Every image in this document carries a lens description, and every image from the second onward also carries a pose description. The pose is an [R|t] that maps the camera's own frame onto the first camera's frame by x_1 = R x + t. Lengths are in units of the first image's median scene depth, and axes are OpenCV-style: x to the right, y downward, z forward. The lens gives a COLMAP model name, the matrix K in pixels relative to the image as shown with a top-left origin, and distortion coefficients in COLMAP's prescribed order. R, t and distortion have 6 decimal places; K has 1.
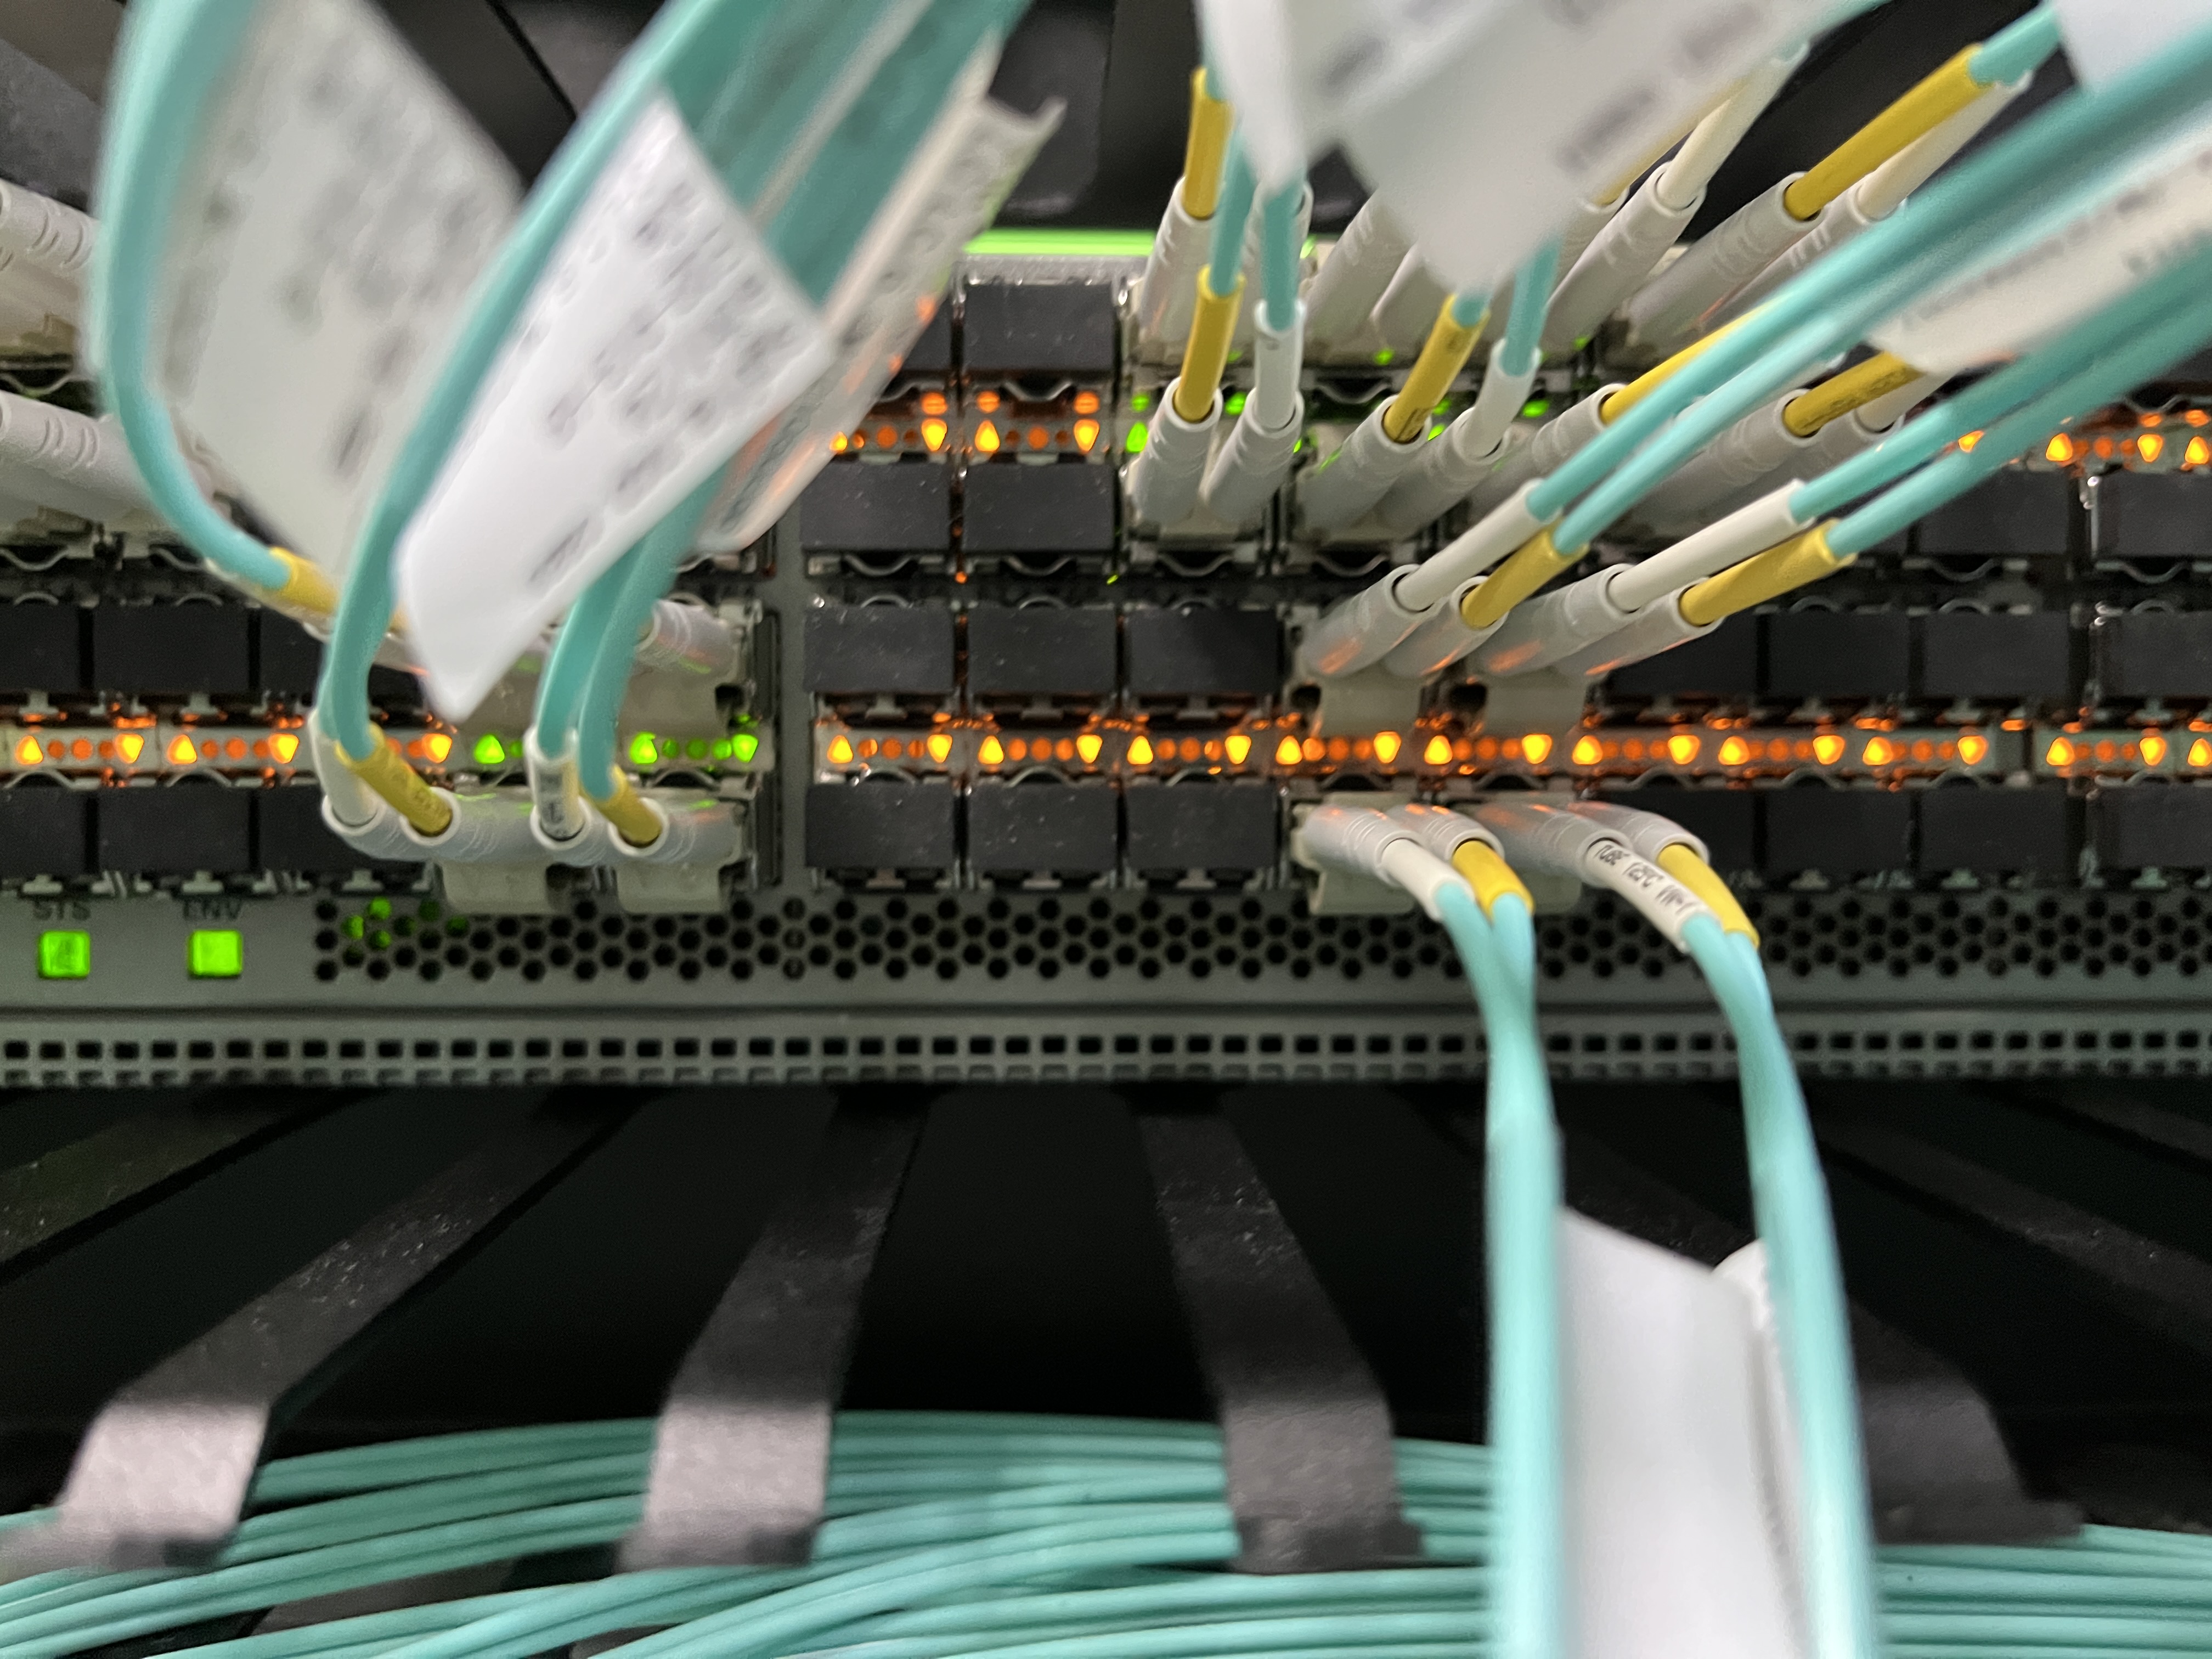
lens RADIAL K [[1680.0, 0, 1094.6], [0, 1680.0, 837.2], [0, 0, 1]] dist [0.064638, -0.089658]
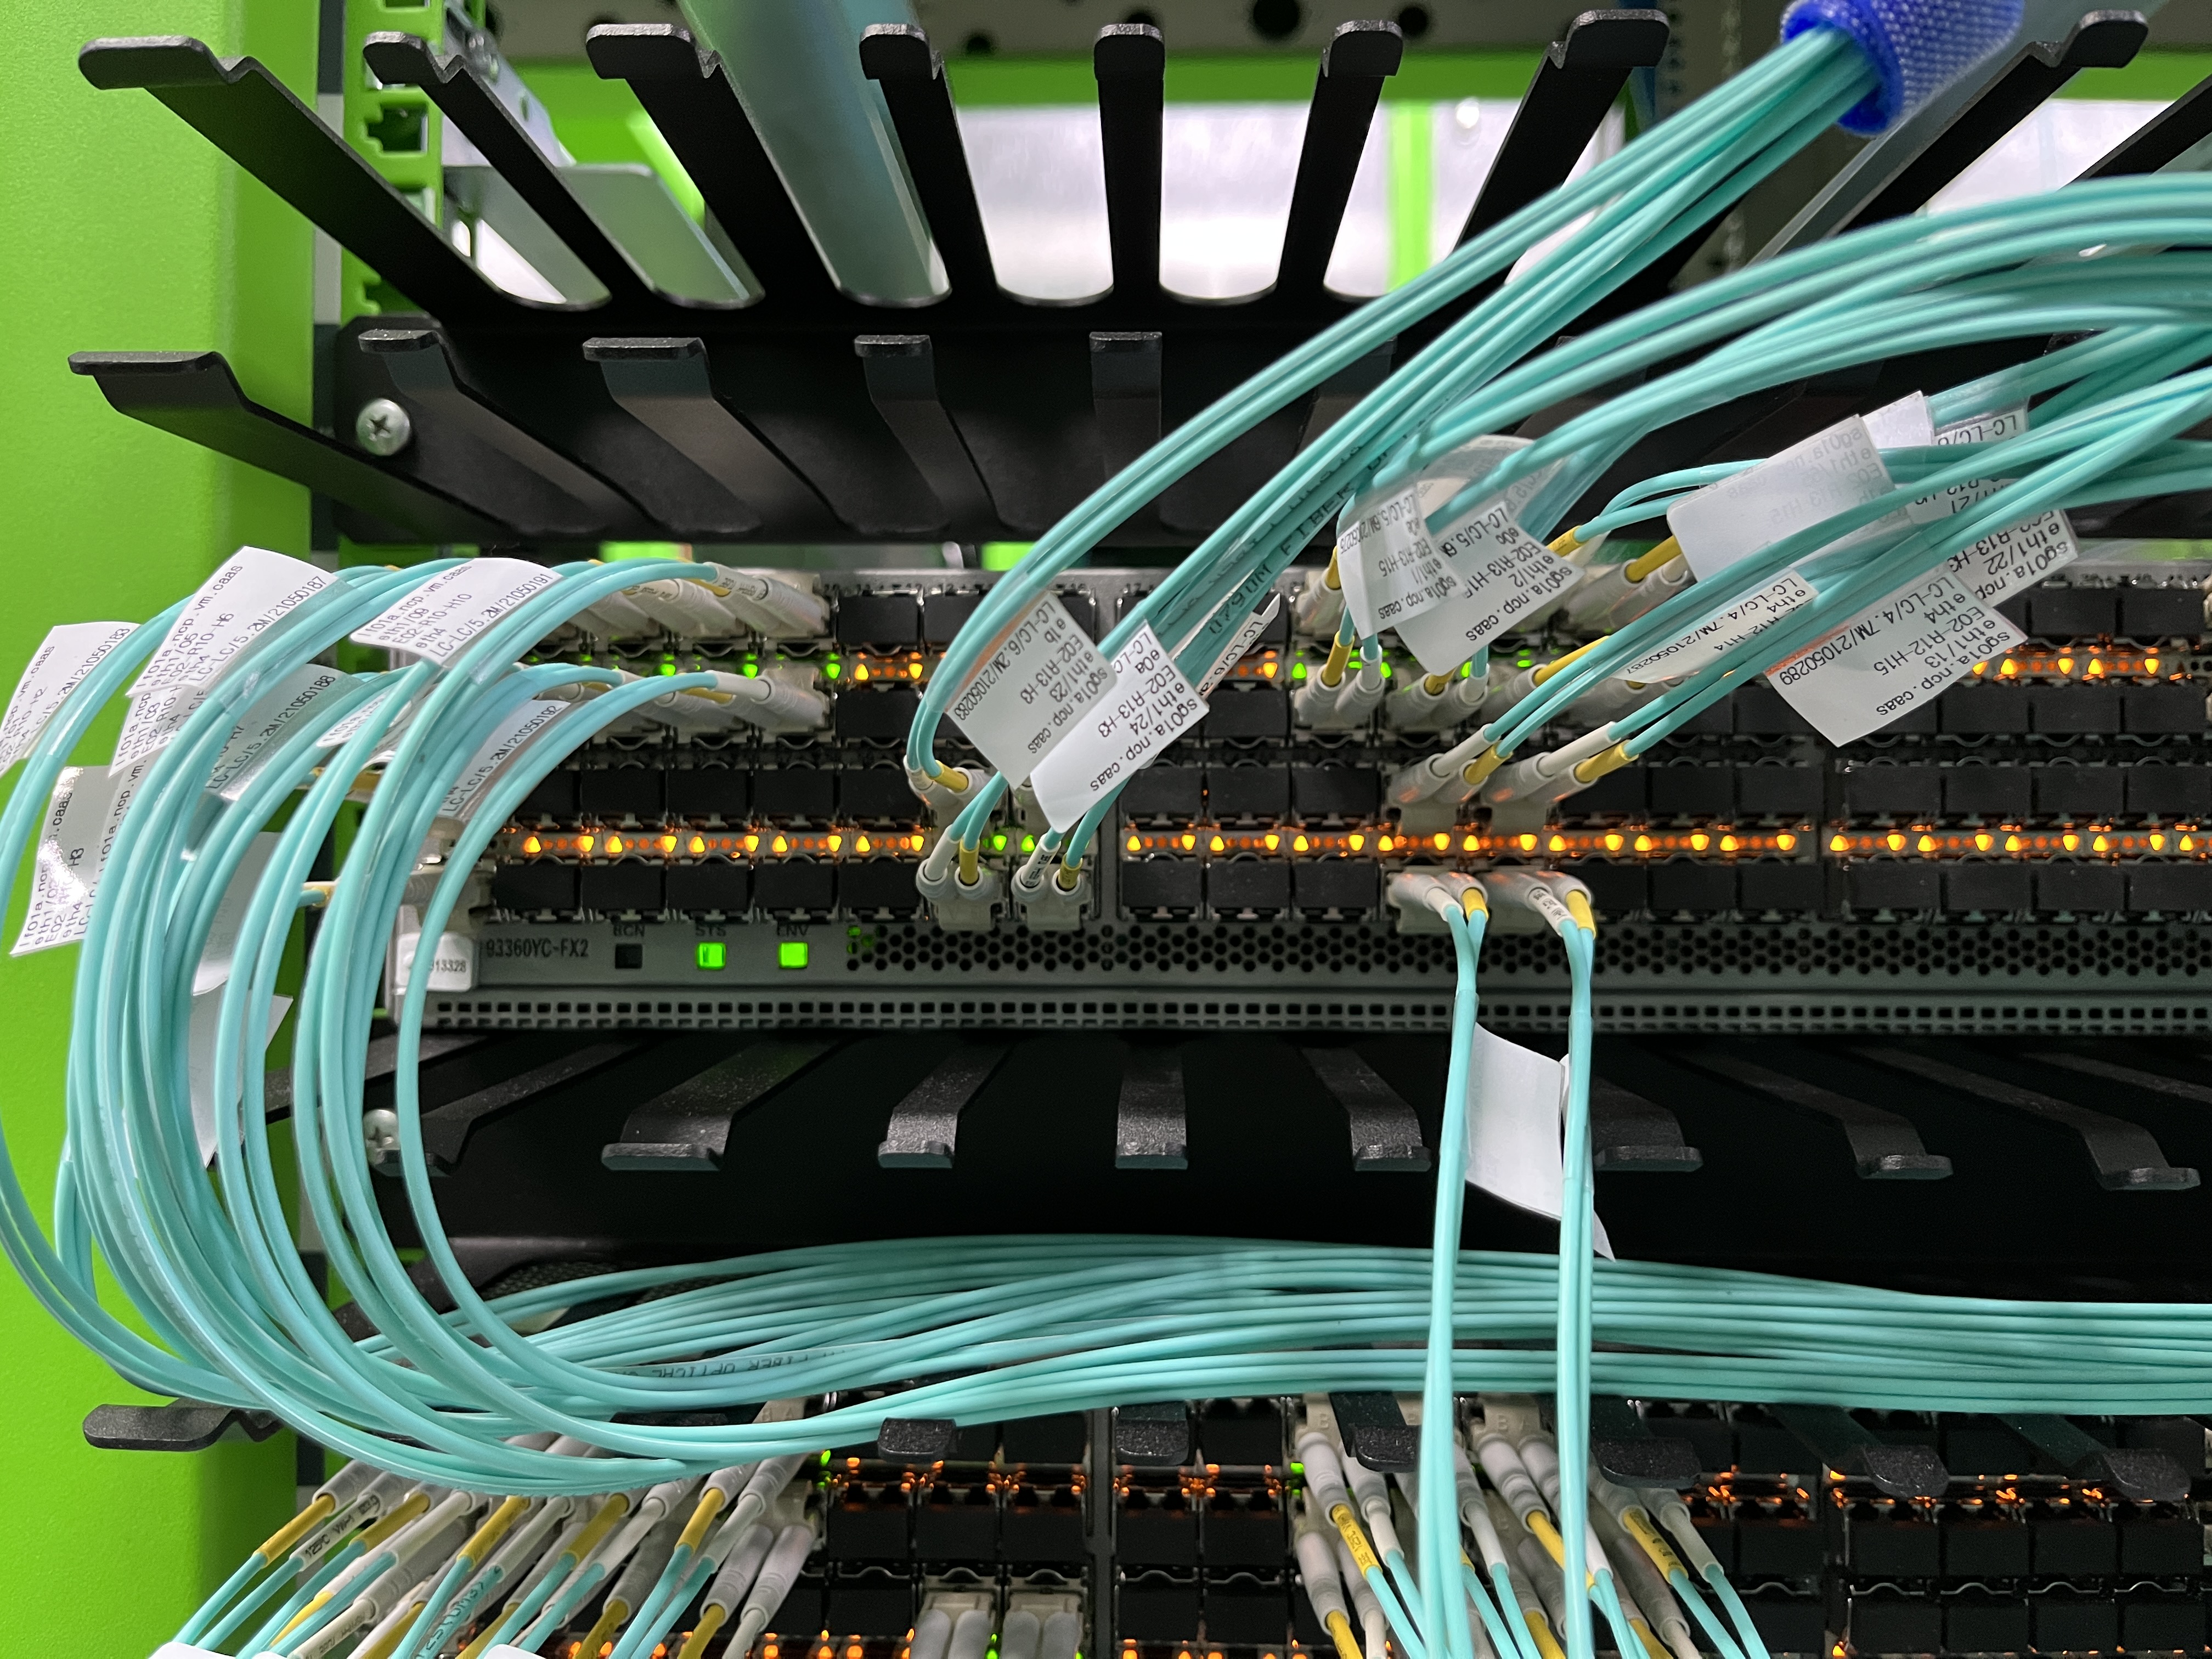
lens RADIAL K [[1680.0, 0, 1094.6], [0, 1680.0, 837.2], [0, 0, 1]] dist [0.064638, -0.089658]
pose [[0.997160, -0.002178, -0.075277, -0.057171], [-0.001561, 0.998770, -0.049565, 0.031187], [0.075292, 0.049542, 0.995930, -0.799013]]
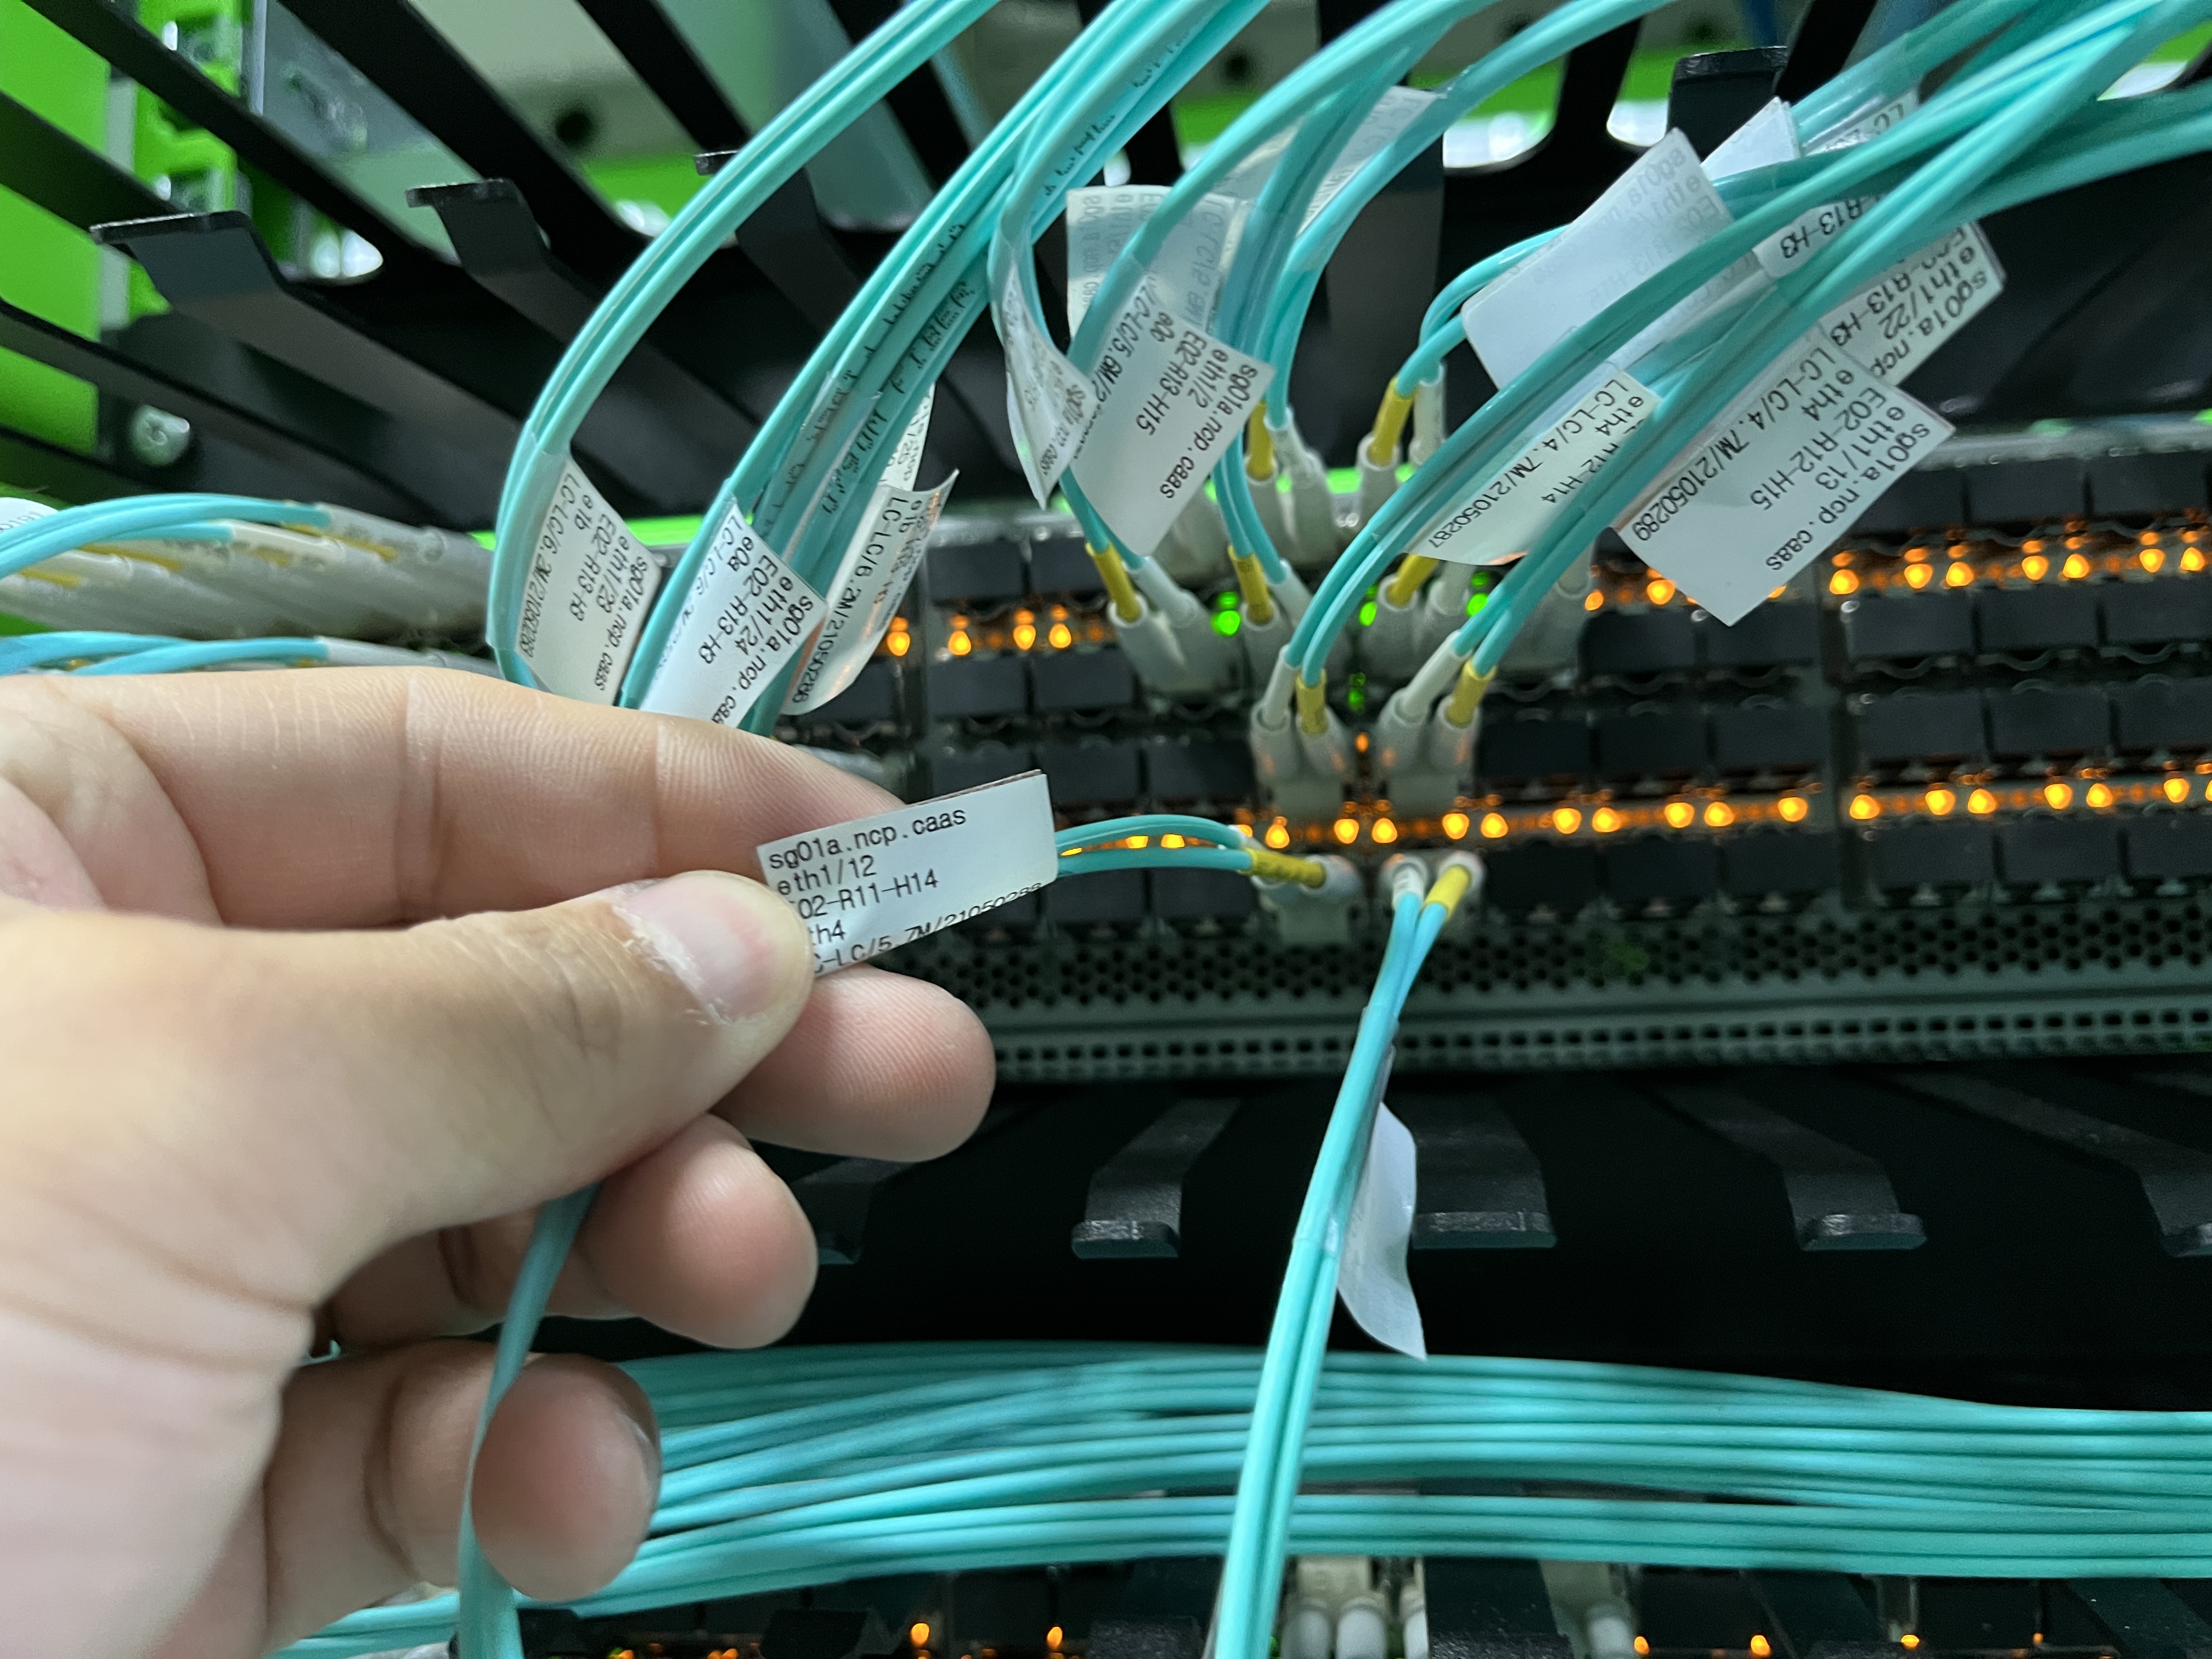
lens RADIAL K [[1678.6, 0, 1156.8], [0, 1678.6, 828.1], [0, 0, 1]] dist [0.065272, -0.119244]
pose [[0.982640, -0.055228, -0.177110, 0.267255], [0.035525, 0.993011, -0.112547, 0.098356], [0.182088, 0.104301, 0.977735, -0.404440]]
